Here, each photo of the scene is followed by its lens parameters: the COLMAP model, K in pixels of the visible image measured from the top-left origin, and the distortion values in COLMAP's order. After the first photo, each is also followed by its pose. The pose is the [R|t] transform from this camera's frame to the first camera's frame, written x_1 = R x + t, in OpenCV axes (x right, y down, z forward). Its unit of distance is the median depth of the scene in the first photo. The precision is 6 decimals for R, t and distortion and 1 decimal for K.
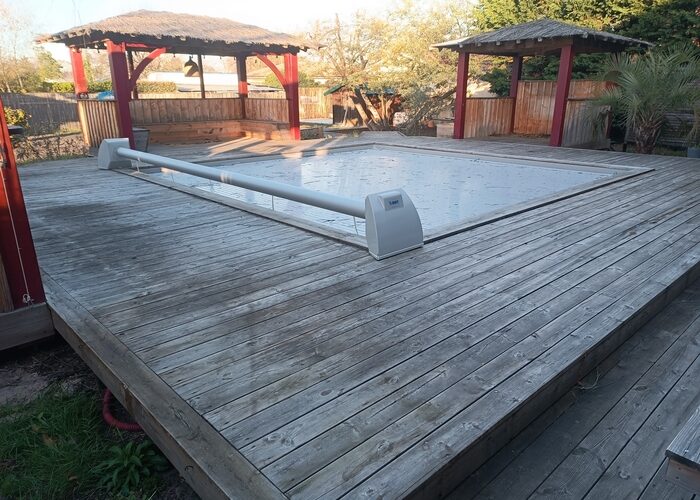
lens RADIAL K [[504.3, 0, 346.7], [0, 504.3, 251.2], [0, 0, 1]] dist [0.033065, -0.028947]
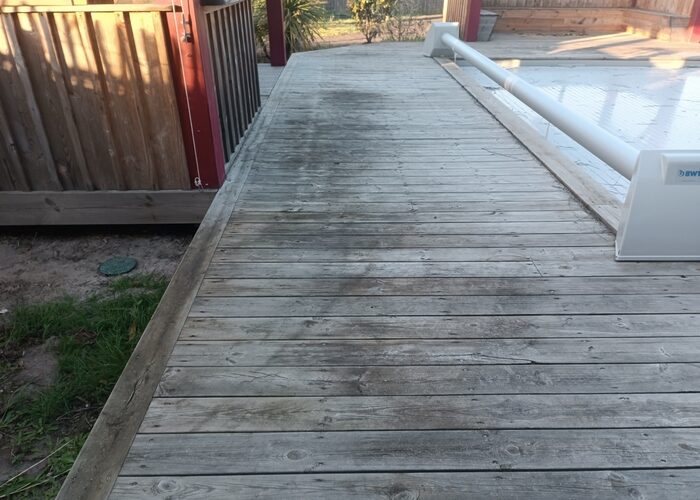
lens RADIAL K [[504.3, 0, 351.1], [0, 504.3, 252.1], [0, 0, 1]] dist [0.033065, -0.028947]
pose [[0.750293, 0.334287, -0.570362, 0.167885], [-0.215370, 0.939269, 0.267189, -0.086237], [0.625041, -0.077631, 0.776722, 0.322853]]
